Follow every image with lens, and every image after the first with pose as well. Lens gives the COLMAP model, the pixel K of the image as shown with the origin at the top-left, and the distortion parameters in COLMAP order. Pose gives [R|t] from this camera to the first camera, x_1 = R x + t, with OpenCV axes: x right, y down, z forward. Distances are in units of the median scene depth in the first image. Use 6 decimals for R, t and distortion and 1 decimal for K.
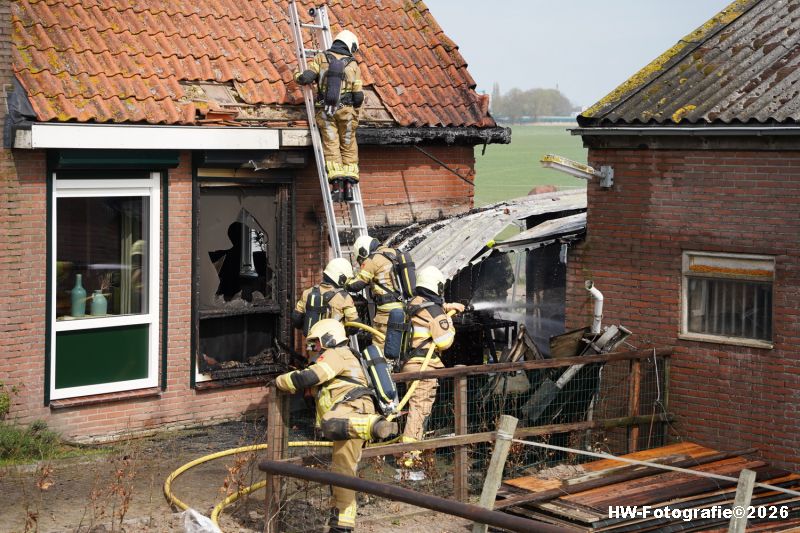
lens RADIAL K [[1899.5, 0, 398.3], [0, 1899.5, 263.2], [0, 0, 1]] dist [0.704232, 0.000000]
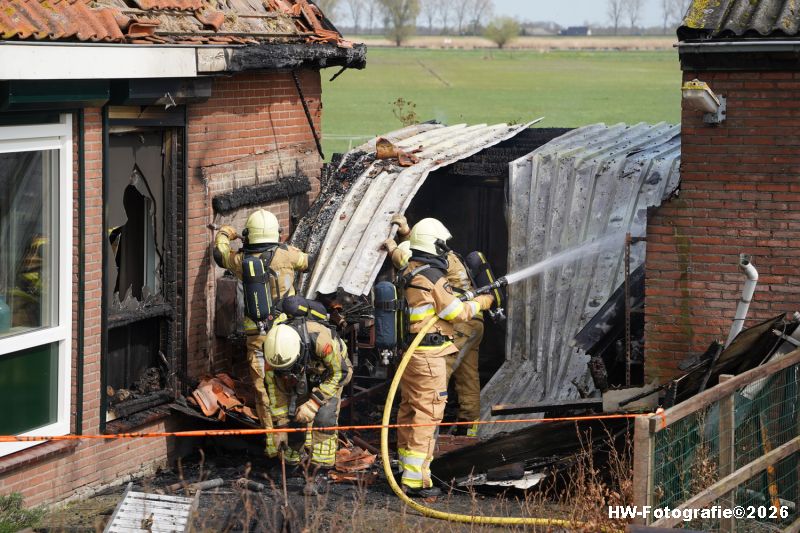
lens RADIAL K [[2552.5, 0, 400.7], [0, 2552.5, 251.8], [0, 0, 1]] dist [1.212597, 0.000000]
pose [[0.902442, -0.040007, 0.428950, -0.409586], [0.033852, 0.999185, 0.021973, -0.015282], [-0.429479, -0.005309, 0.903061, 0.133862]]
